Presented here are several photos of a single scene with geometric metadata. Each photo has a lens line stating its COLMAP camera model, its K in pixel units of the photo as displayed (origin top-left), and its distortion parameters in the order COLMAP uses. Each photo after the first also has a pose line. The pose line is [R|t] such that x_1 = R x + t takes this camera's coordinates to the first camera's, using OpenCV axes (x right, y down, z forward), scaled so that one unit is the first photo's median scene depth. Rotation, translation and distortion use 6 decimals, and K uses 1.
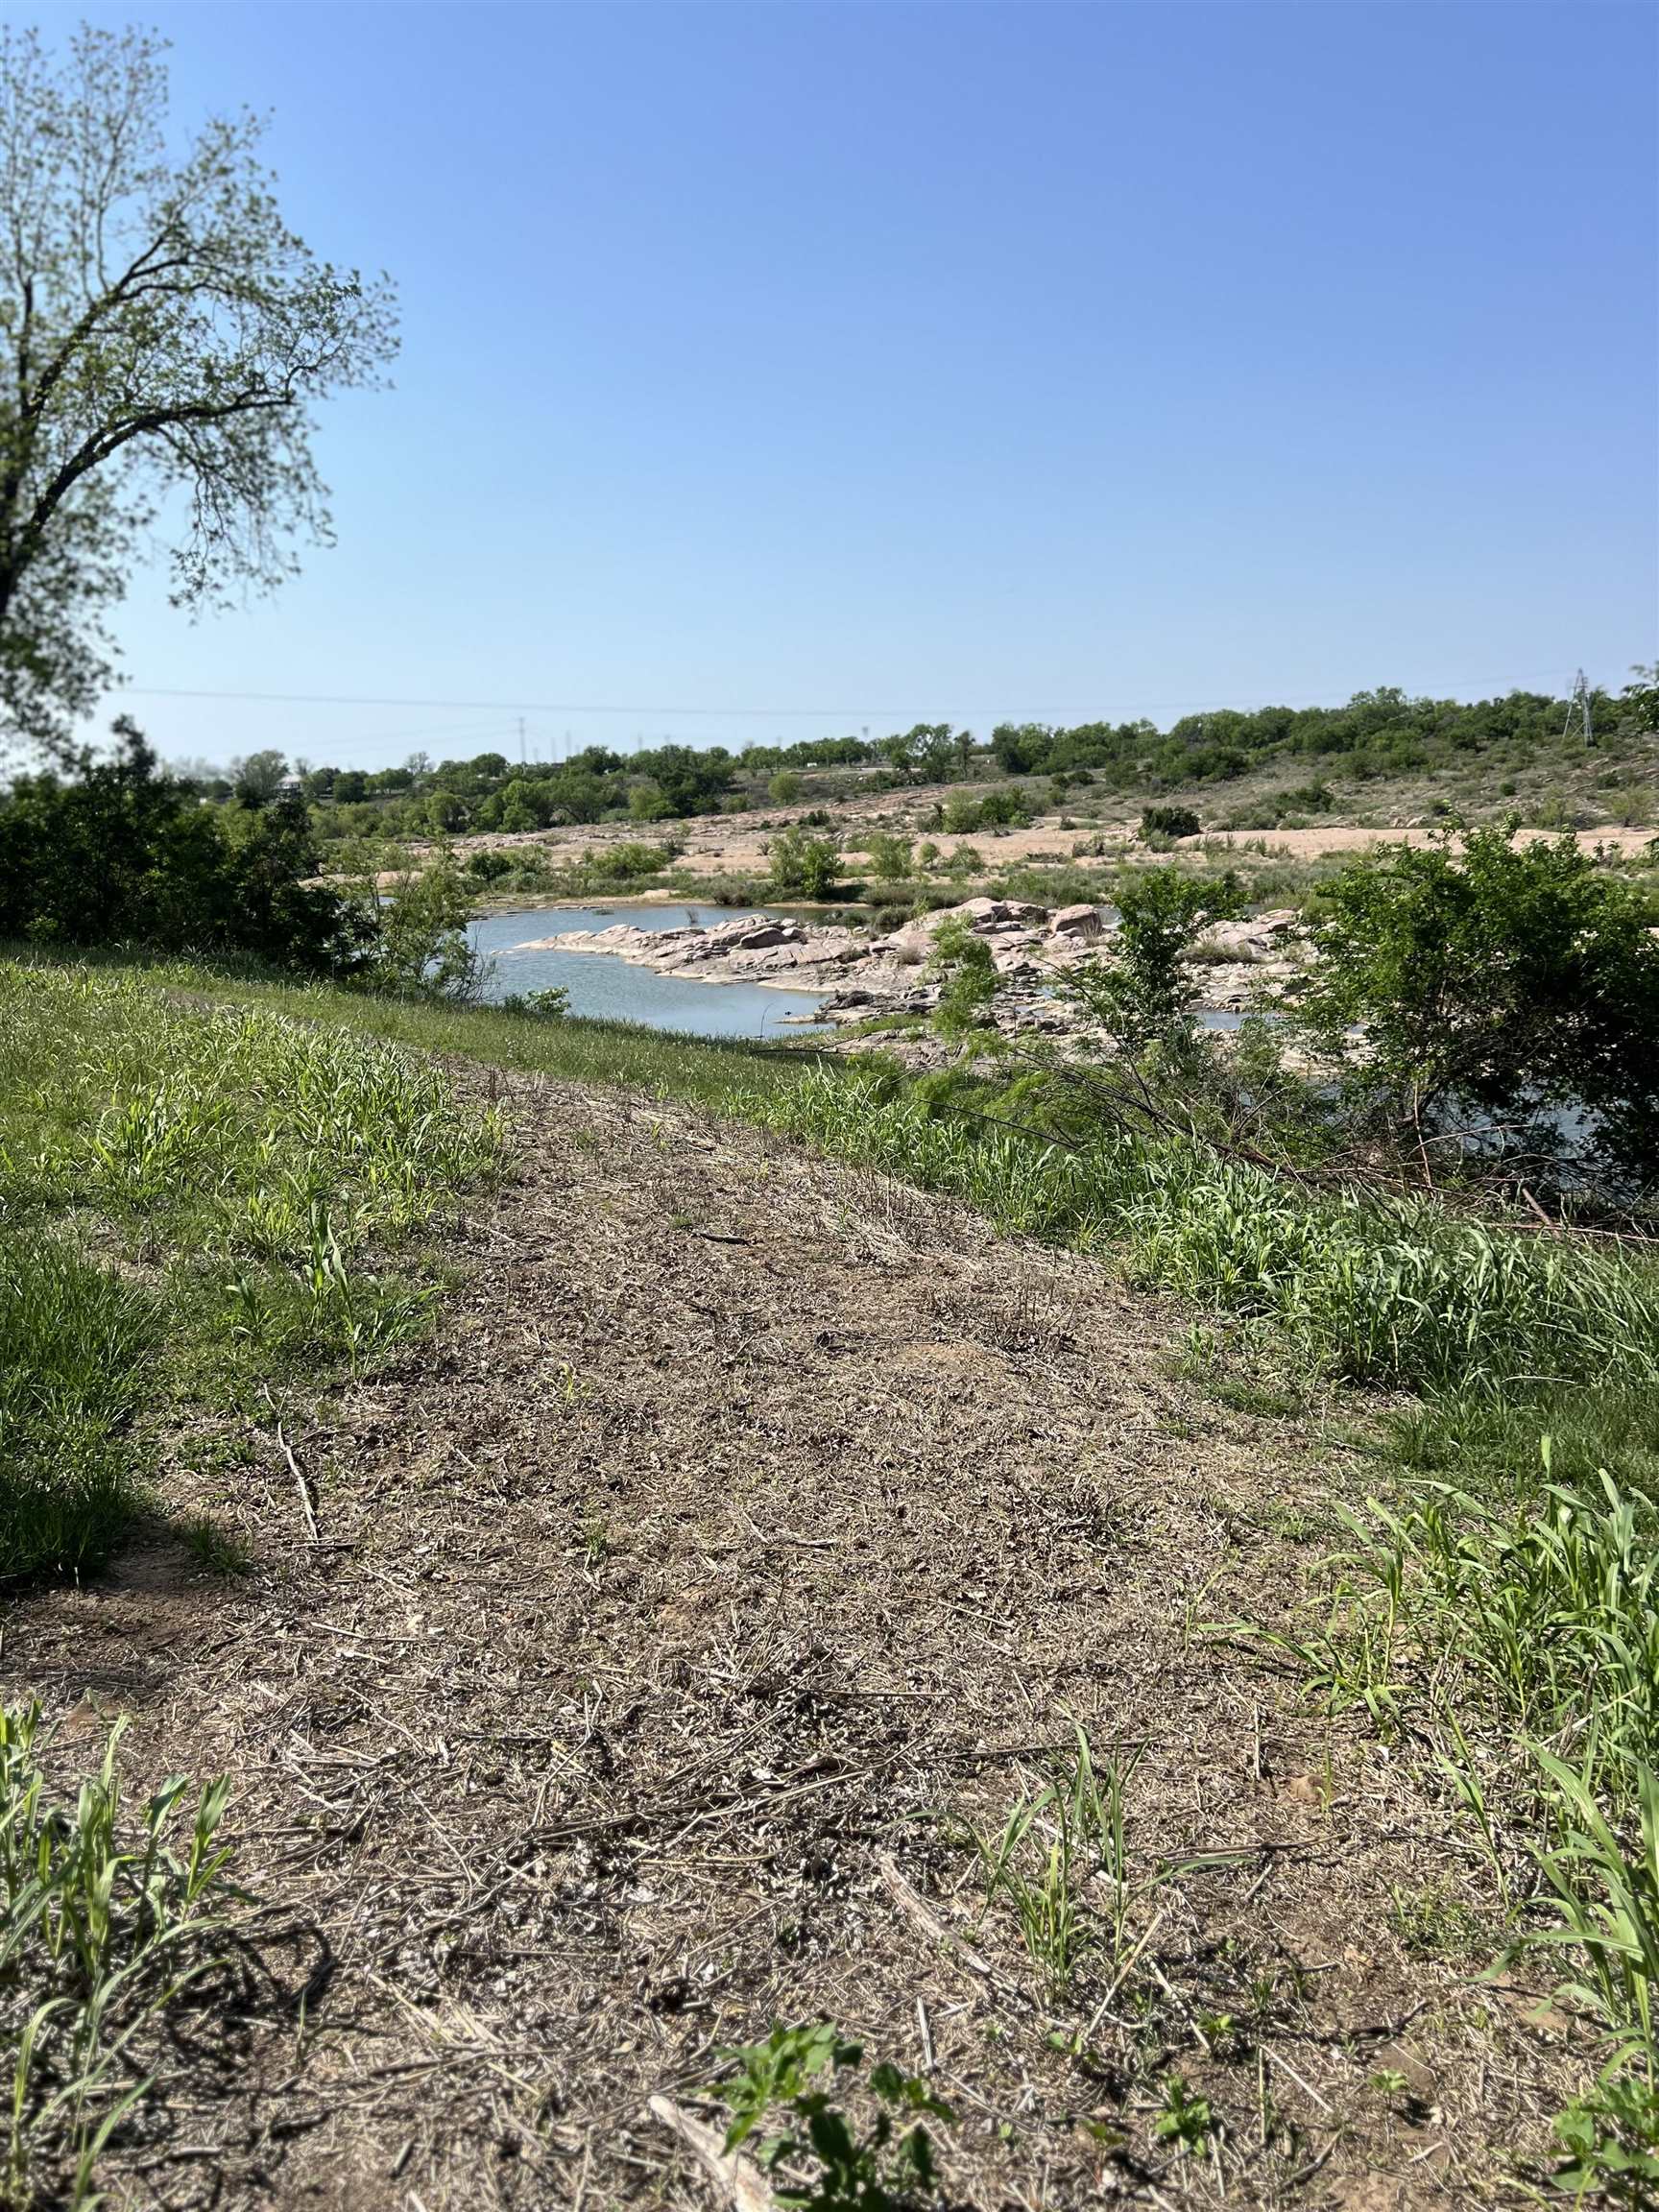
lens RADIAL K [[1654.7, 0, 829.5], [0, 1654.7, 1106.0], [0, 0, 1]] dist [0.140065, -0.270364]
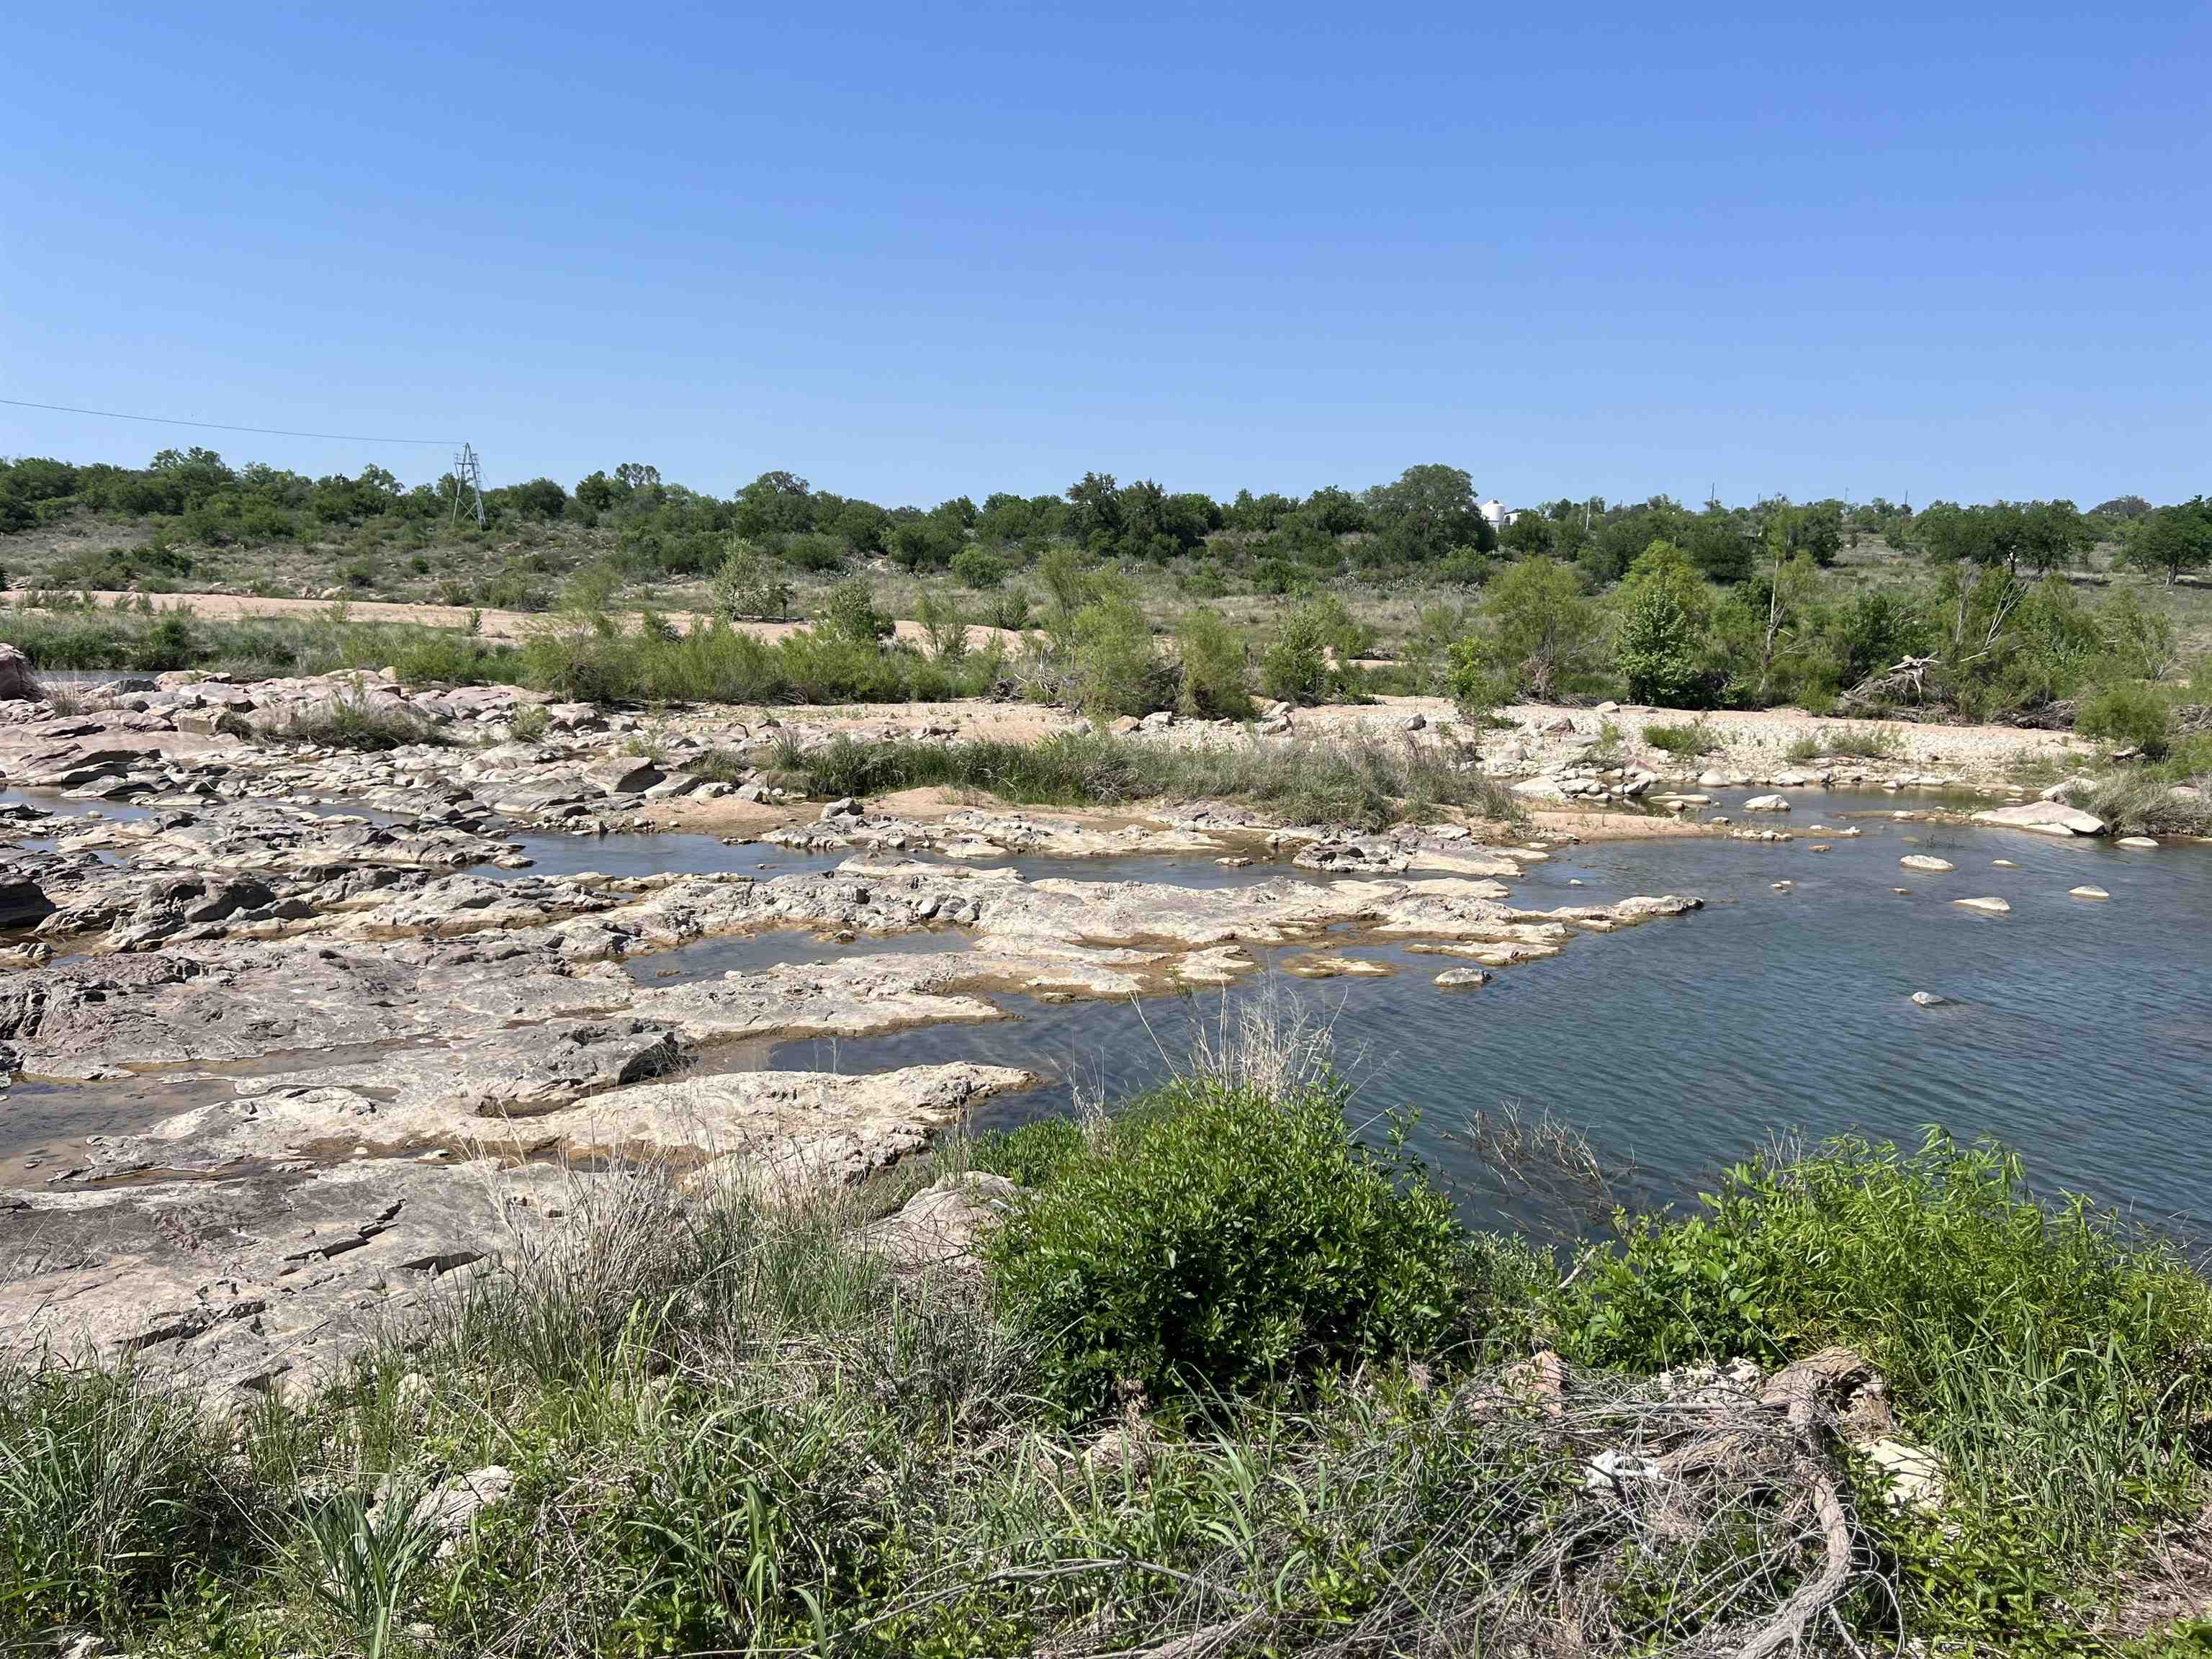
lens RADIAL K [[1662.4, 0, 1106.0], [0, 1662.4, 829.5], [0, 0, 1]] dist [0.057396, -0.072196]
pose [[0.664802, -0.038844, 0.746009, -0.002813], [0.080119, 0.996594, -0.019505, -0.011367], [-0.742711, 0.072737, 0.665650, 0.176405]]
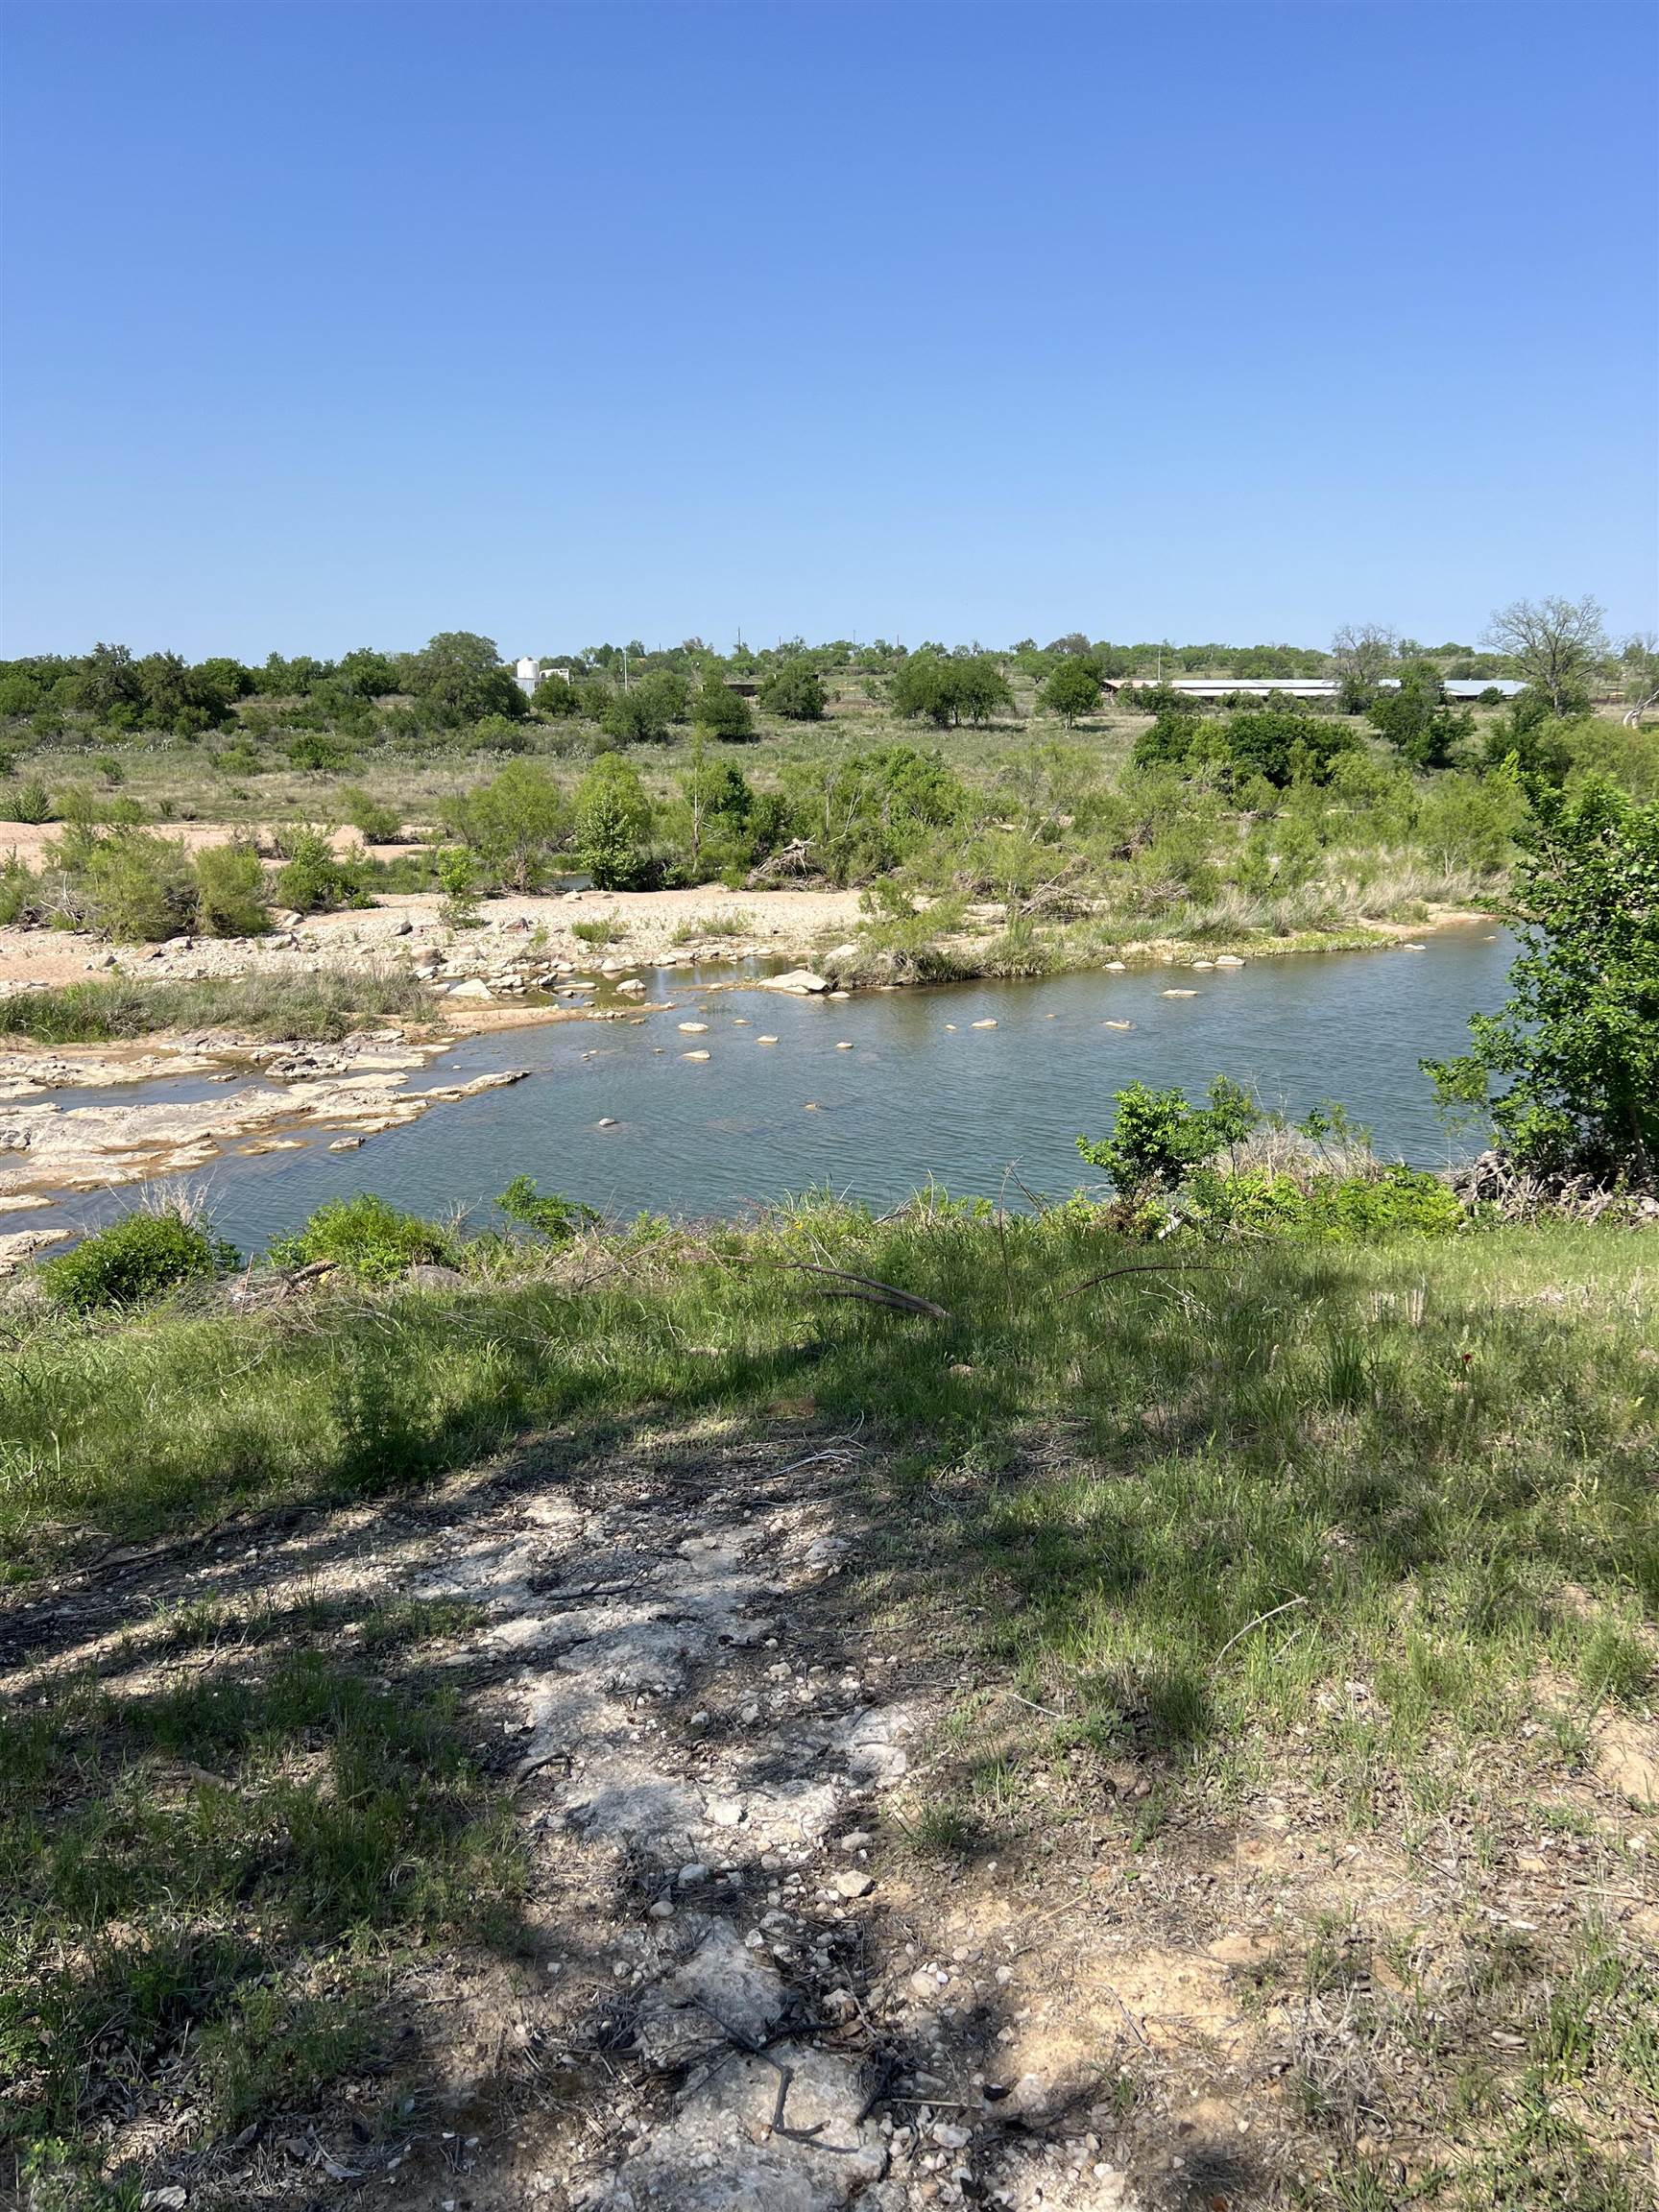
lens RADIAL K [[1662.4, 0, 829.5], [0, 1662.4, 1106.0], [0, 0, 1]] dist [0.057396, -0.072196]
pose [[0.343135, -0.161441, 0.925308, -0.051466], [0.170869, 0.979410, 0.107517, -0.016119], [-0.923614, 0.121214, 0.363655, 0.123529]]
